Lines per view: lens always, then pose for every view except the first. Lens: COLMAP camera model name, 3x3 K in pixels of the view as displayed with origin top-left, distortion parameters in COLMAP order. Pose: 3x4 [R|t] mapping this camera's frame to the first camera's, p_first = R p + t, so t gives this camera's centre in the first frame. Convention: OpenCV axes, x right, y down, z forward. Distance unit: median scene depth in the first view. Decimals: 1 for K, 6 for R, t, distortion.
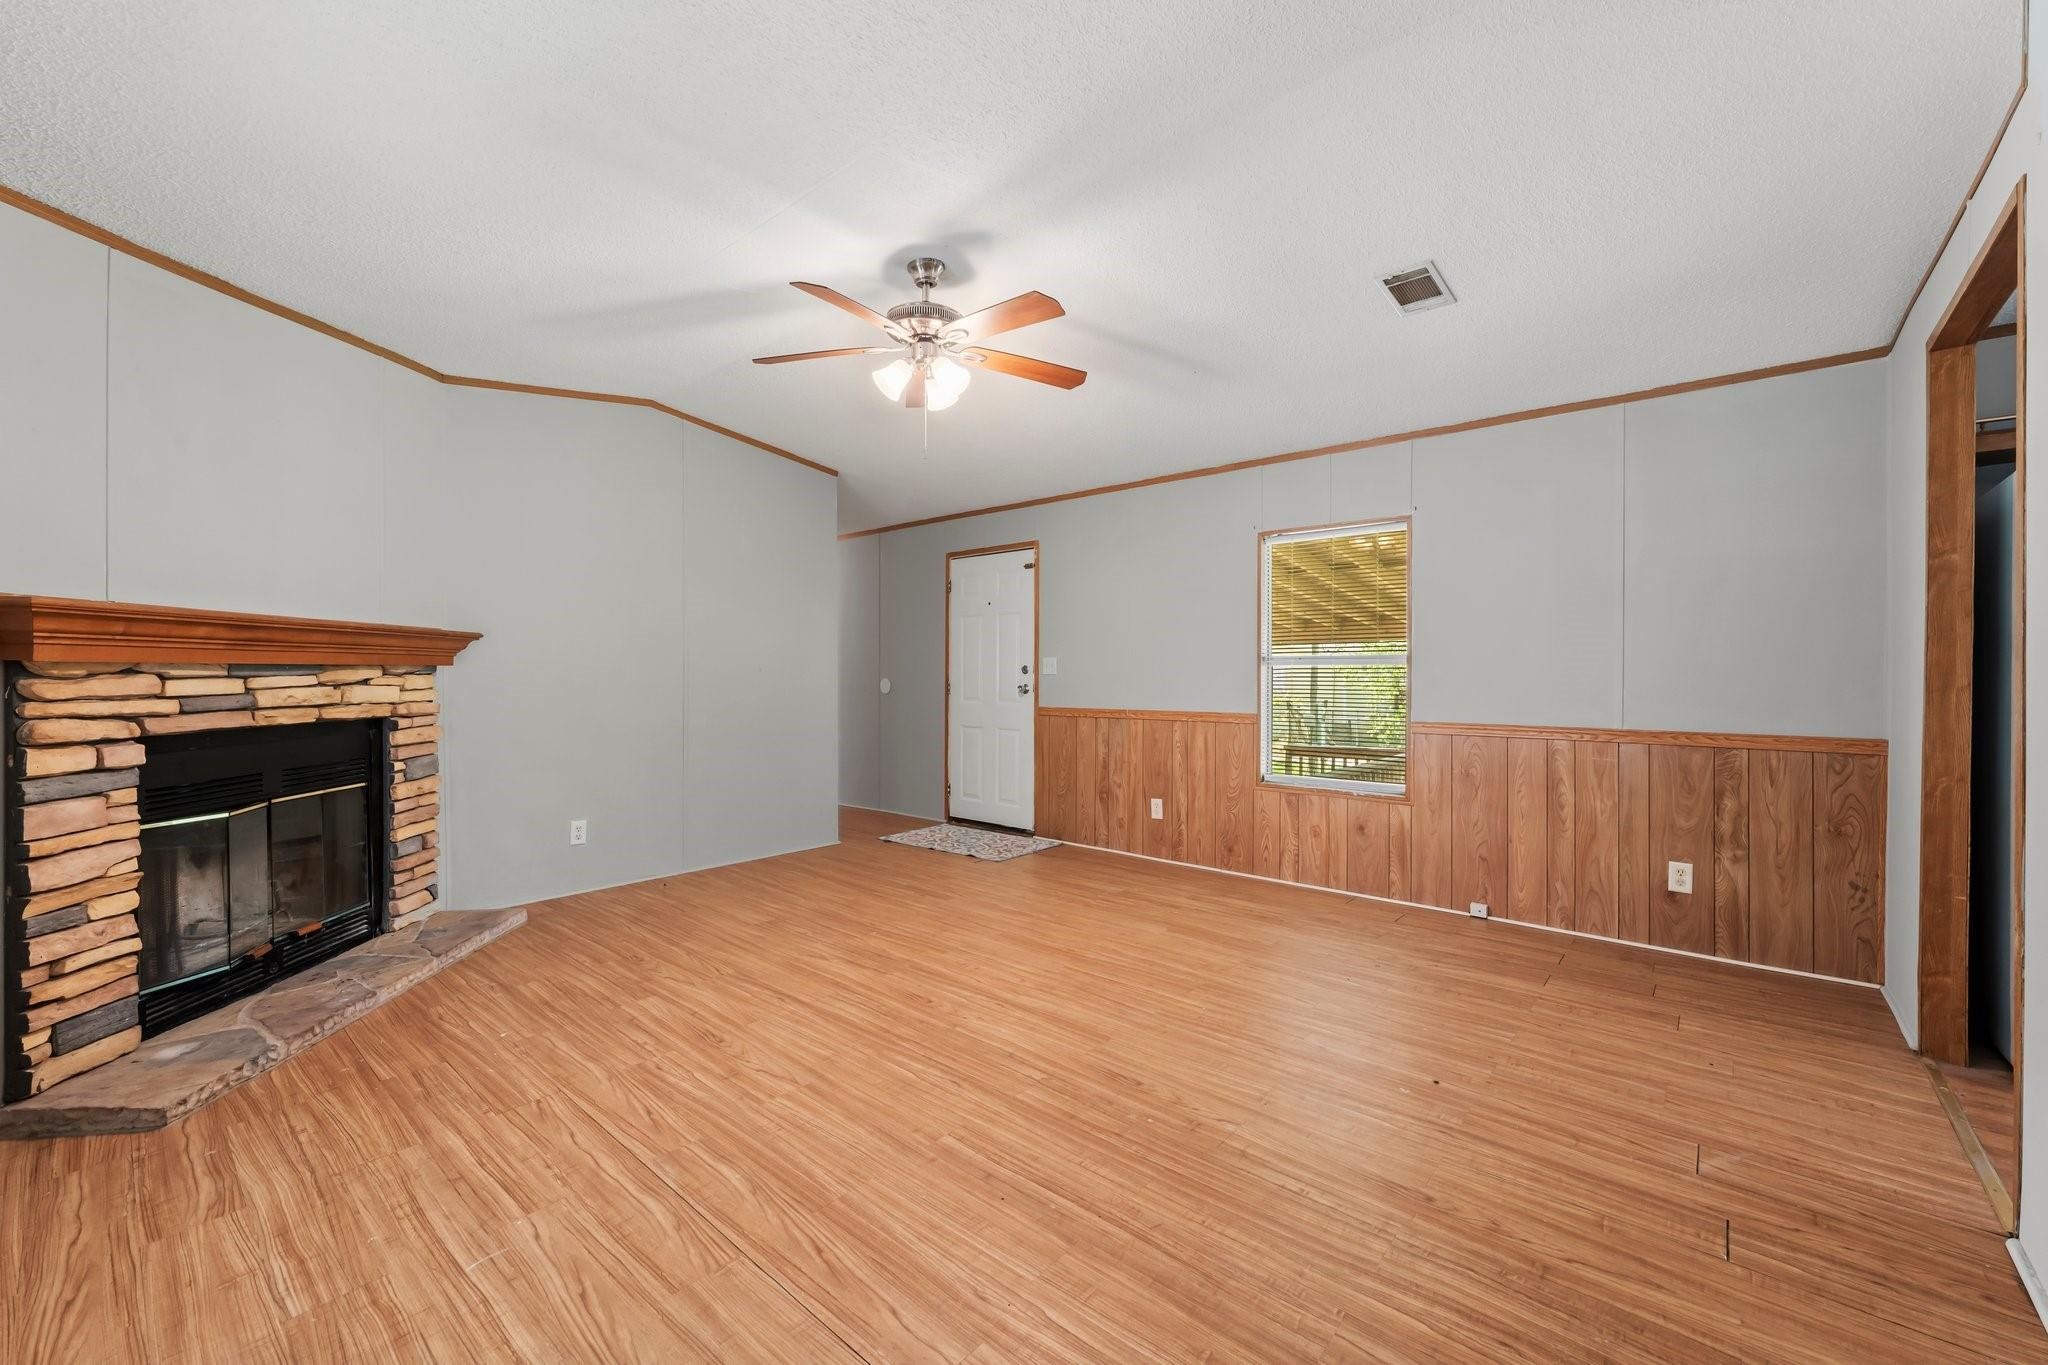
lens RADIAL K [[810.3, 0, 1025.8], [0, 810.3, 686.2], [0, 0, 1]] dist [0.000297, 0.000152]
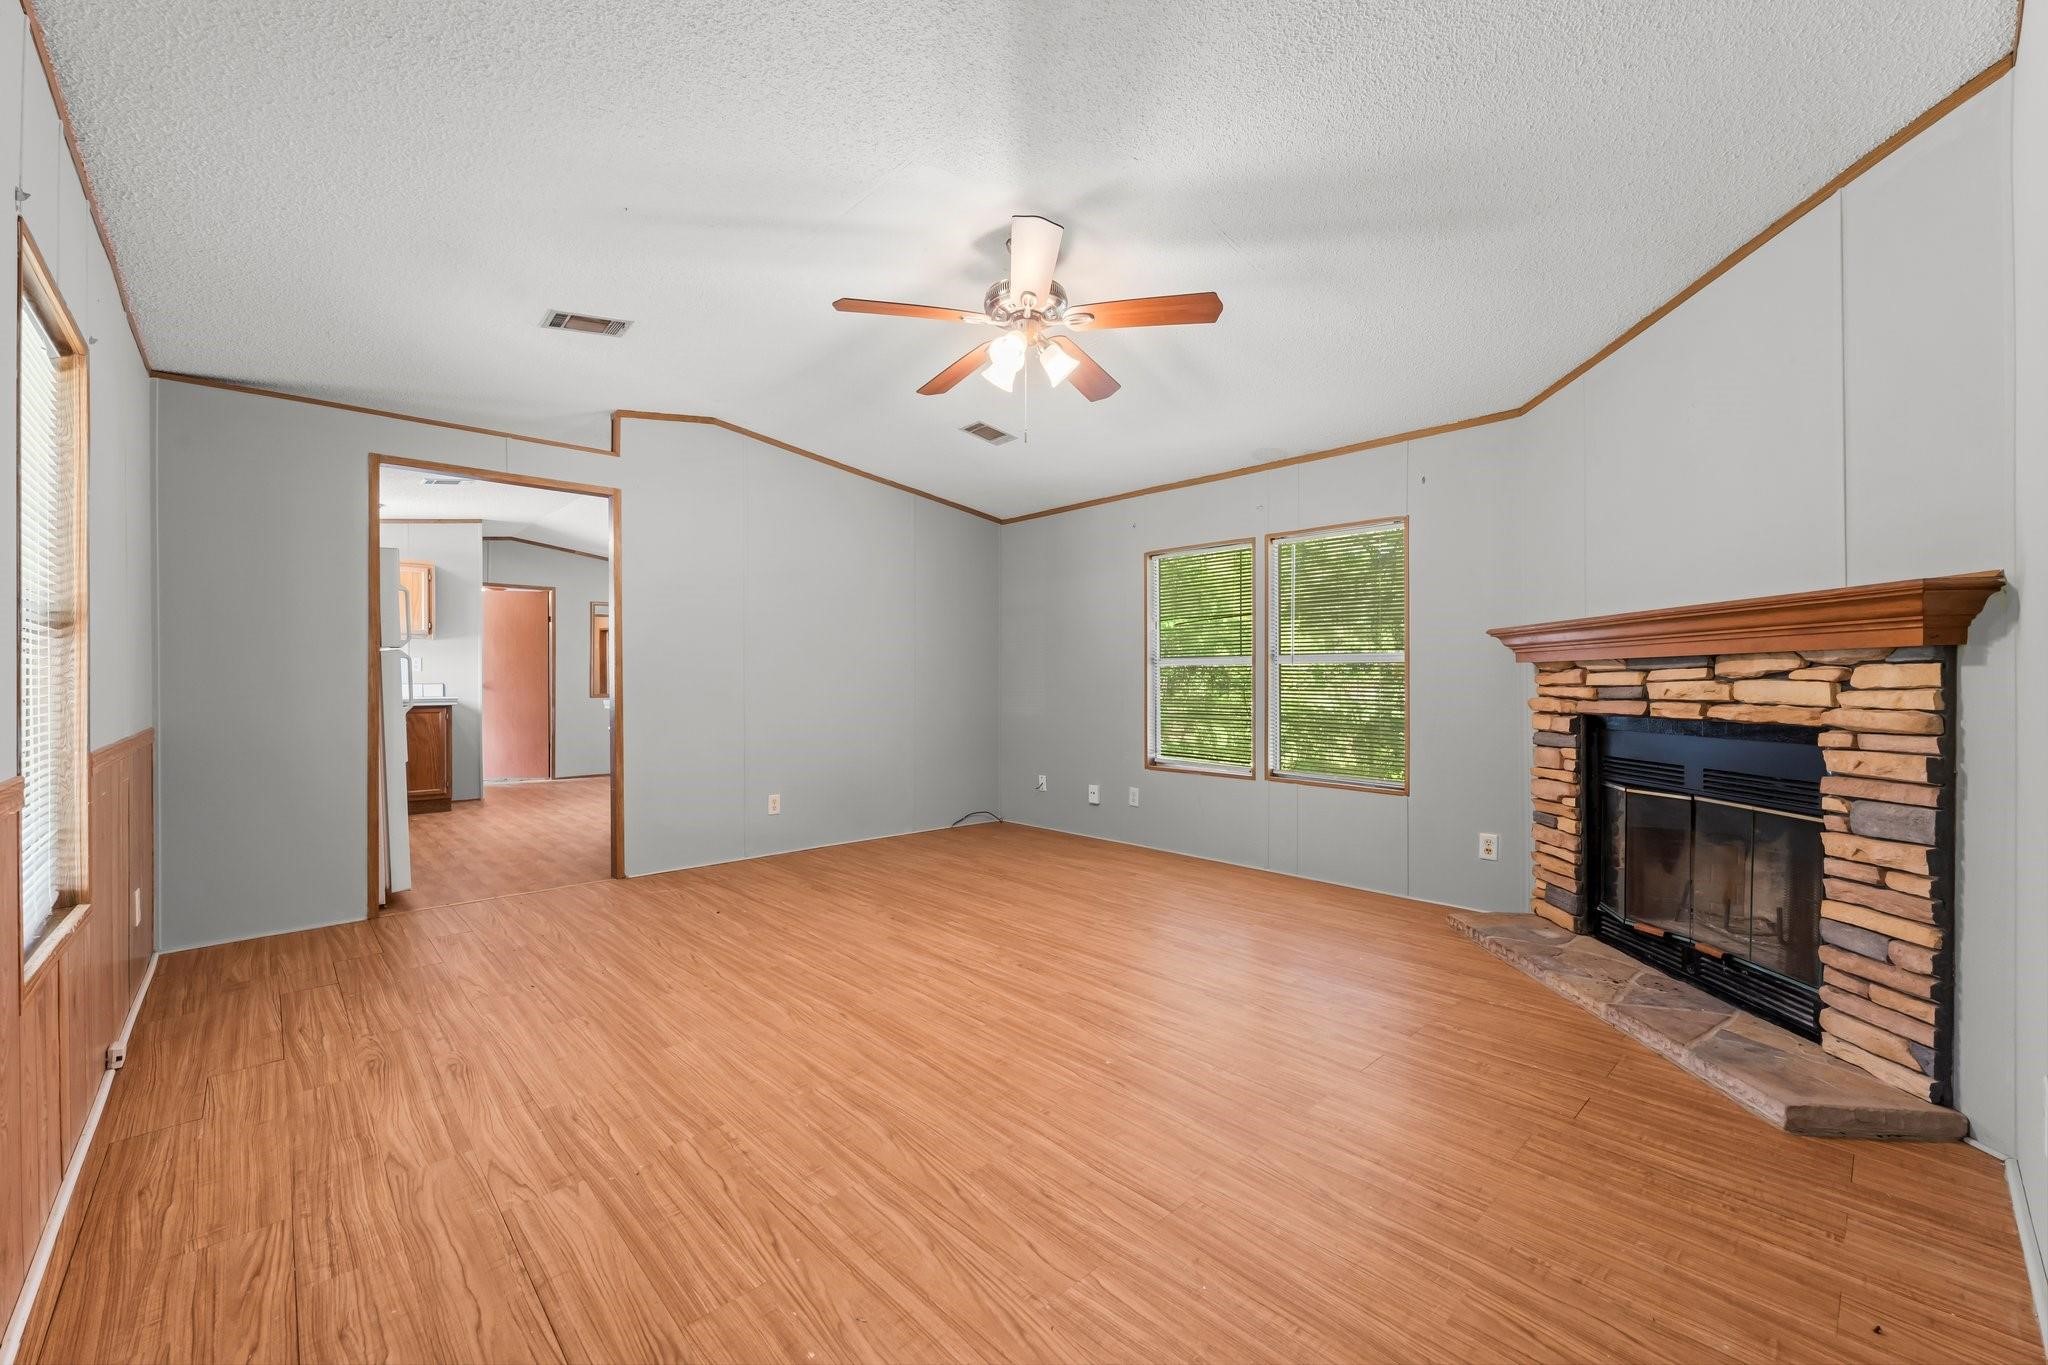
lens RADIAL K [[810.3, 0, 1066.1], [0, 810.3, 689.9], [0, 0, 1]] dist [0.000297, 0.000152]
pose [[-0.998851, -0.001769, 0.047892, -0.231629], [-0.000423, 0.999605, 0.028093, -0.014911], [-0.047922, 0.028040, -0.998457, 2.078826]]
